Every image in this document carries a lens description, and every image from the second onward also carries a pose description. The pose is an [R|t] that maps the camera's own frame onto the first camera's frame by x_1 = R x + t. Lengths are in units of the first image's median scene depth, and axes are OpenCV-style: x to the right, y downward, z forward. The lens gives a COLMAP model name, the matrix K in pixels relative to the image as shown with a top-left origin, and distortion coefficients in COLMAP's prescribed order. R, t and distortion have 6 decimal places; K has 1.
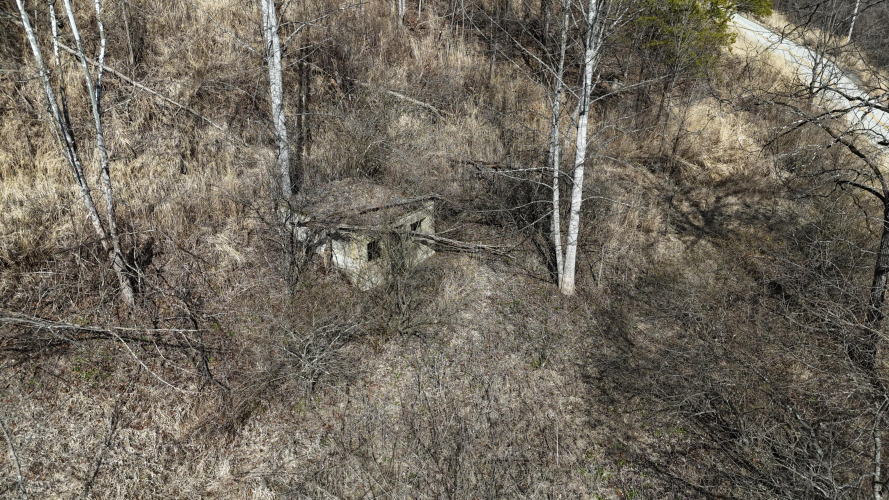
lens RADIAL K [[642.2, 0, 445.9], [0, 642.2, 248.1], [0, 0, 1]] dist [0.066963, -0.057714]
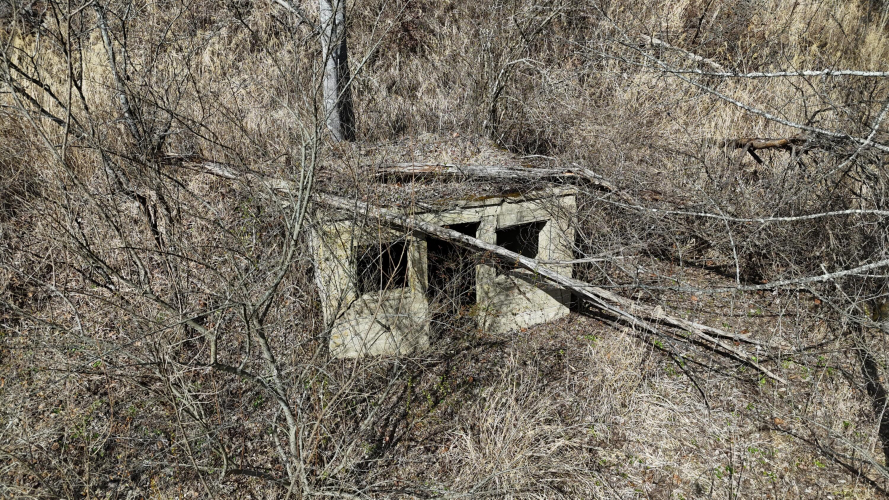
lens RADIAL K [[642.2, 0, 447.8], [0, 642.2, 253.0], [0, 0, 1]] dist [0.066963, -0.057714]
pose [[0.860628, 0.183535, -0.475010, 0.111020], [-0.215213, 0.976485, -0.012631, -0.009582], [0.461522, 0.113099, 0.879890, 0.607868]]
